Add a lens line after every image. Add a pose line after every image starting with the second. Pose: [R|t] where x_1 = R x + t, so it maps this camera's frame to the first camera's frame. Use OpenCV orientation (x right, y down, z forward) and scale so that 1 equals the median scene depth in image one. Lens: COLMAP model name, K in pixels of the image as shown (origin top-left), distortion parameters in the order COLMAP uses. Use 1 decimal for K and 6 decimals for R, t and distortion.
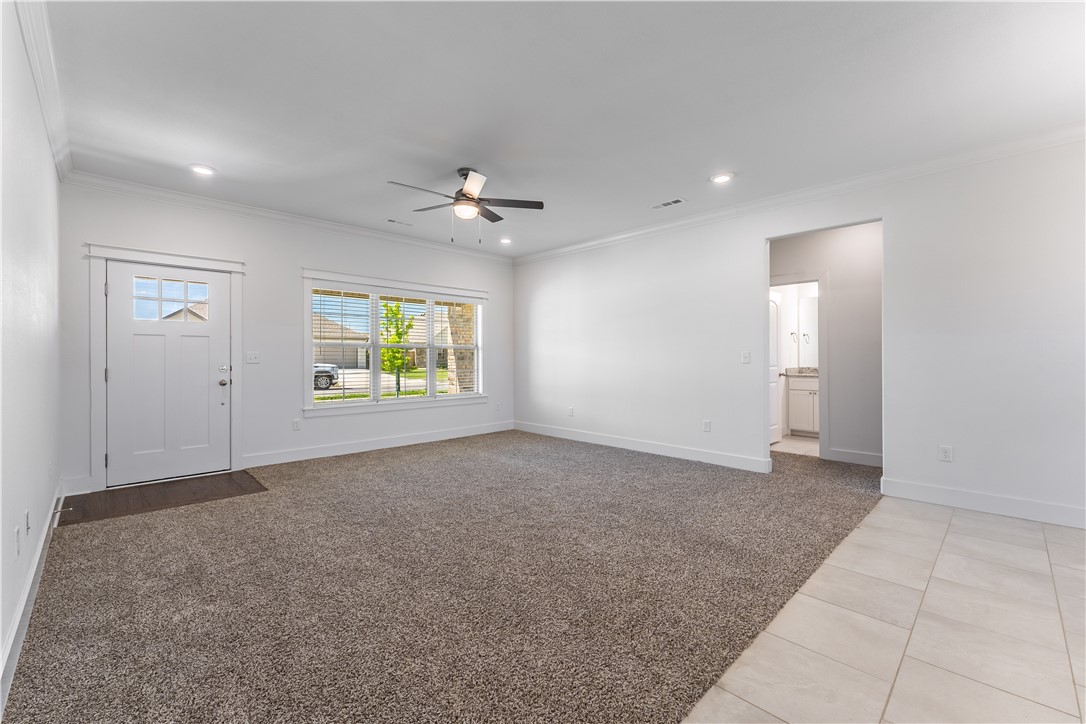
lens RADIAL K [[449.4, 0, 548.7], [0, 449.4, 358.2], [0, 0, 1]] dist [-0.000396, 0.000067]
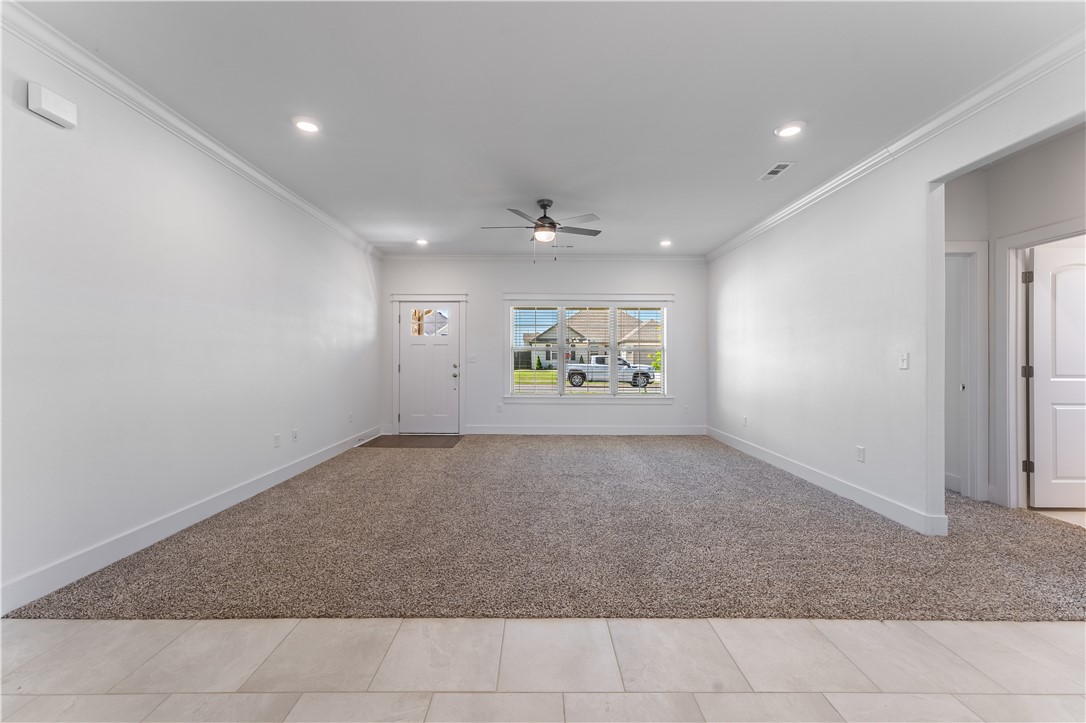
lens RADIAL K [[449.4, 0, 548.7], [0, 449.4, 357.7], [0, 0, 1]] dist [-0.000396, 0.000067]
pose [[0.719863, 0.001986, -0.694113, 0.550736], [-0.005432, 0.999981, -0.002773, -0.001634], [0.694095, 0.005767, 0.719860, 0.132411]]
